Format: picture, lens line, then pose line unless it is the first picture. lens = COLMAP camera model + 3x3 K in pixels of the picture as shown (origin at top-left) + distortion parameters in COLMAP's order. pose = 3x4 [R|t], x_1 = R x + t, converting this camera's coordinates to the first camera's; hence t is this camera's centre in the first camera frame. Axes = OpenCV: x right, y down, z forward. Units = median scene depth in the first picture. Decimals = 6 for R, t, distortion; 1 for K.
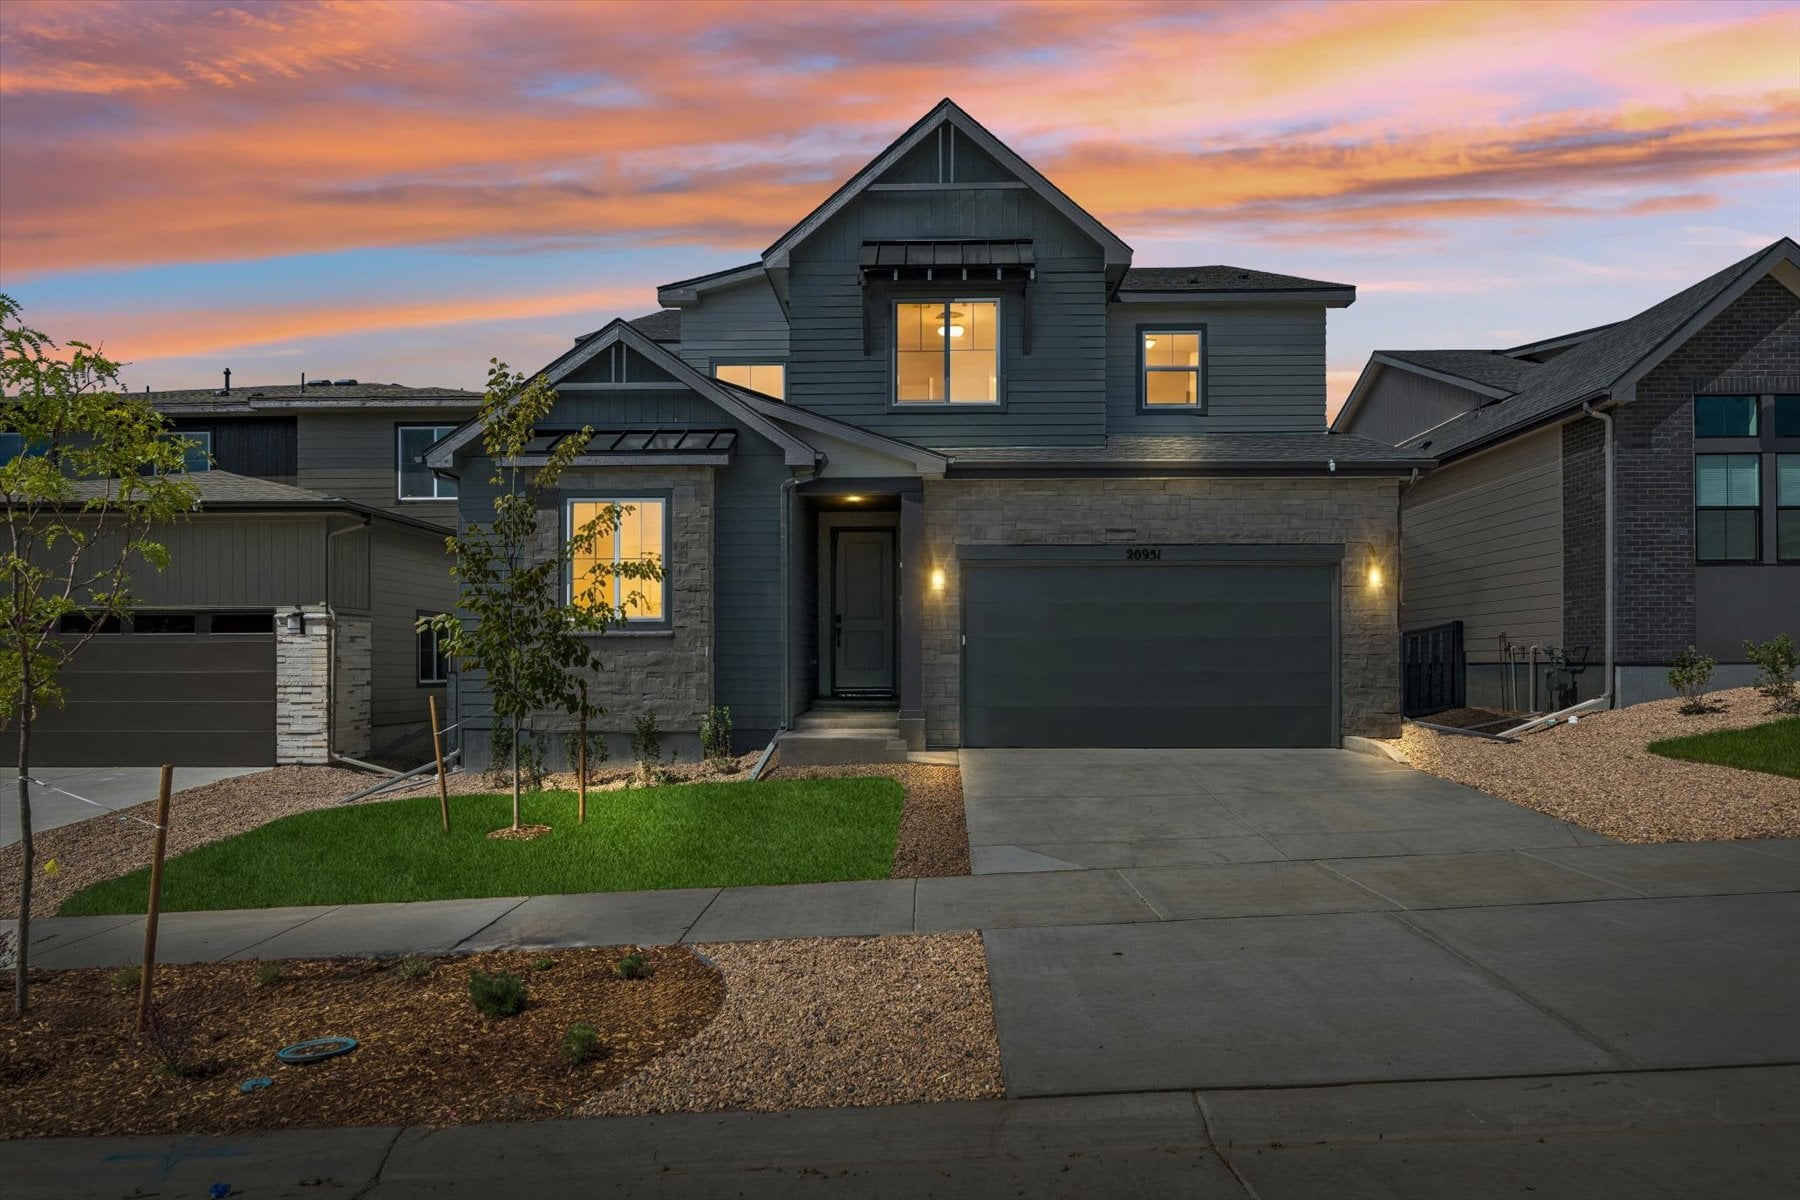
lens RADIAL K [[1052.7, 0, 901.8], [0, 1052.7, 644.6], [0, 0, 1]] dist [-0.001661, 0.000231]
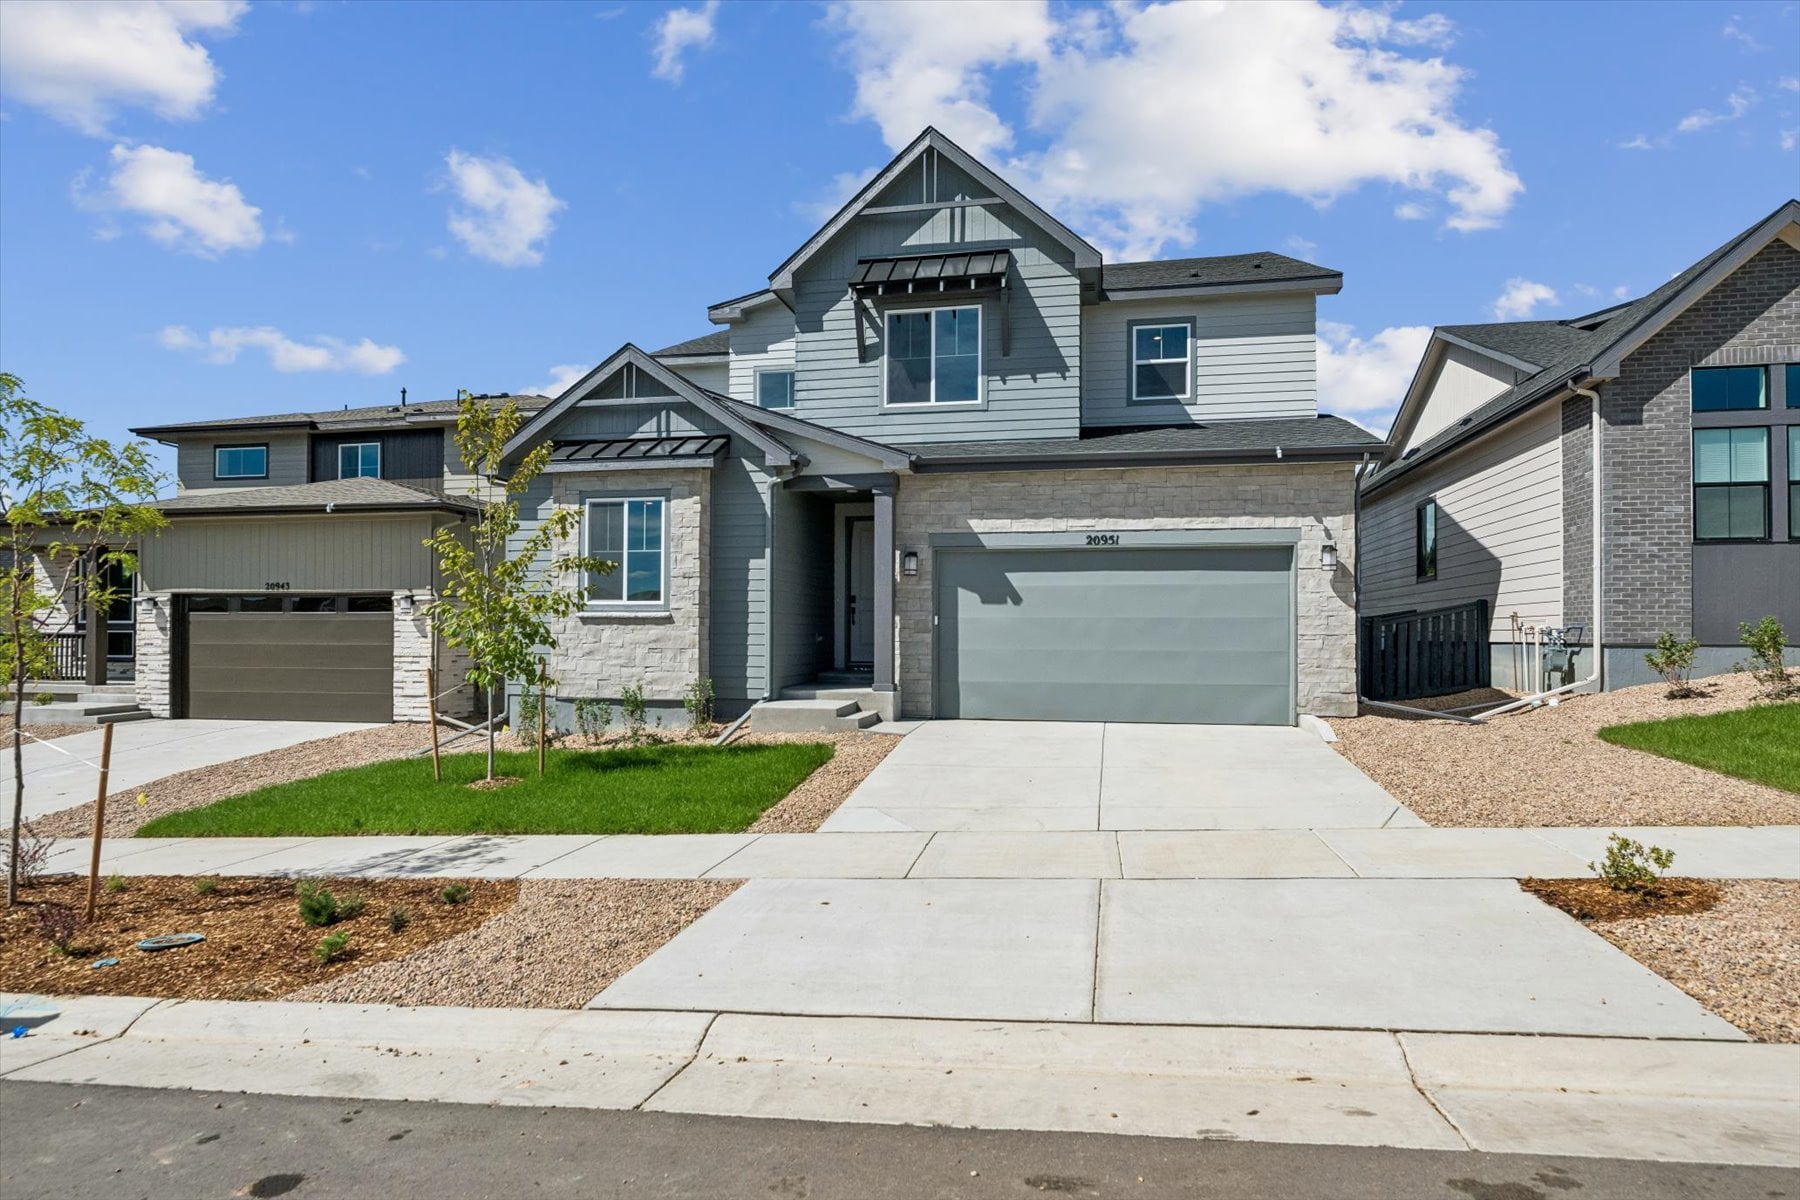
lens RADIAL K [[999.6, 0, 905.2], [0, 999.6, 605.7], [0, 0, 1]] dist [-0.001117, 0.000014]
pose [[0.984837, -0.000286, -0.173483, 0.201562], [-0.001451, 0.999950, -0.009890, -0.008747], [0.173477, 0.009992, 0.984787, -0.026980]]
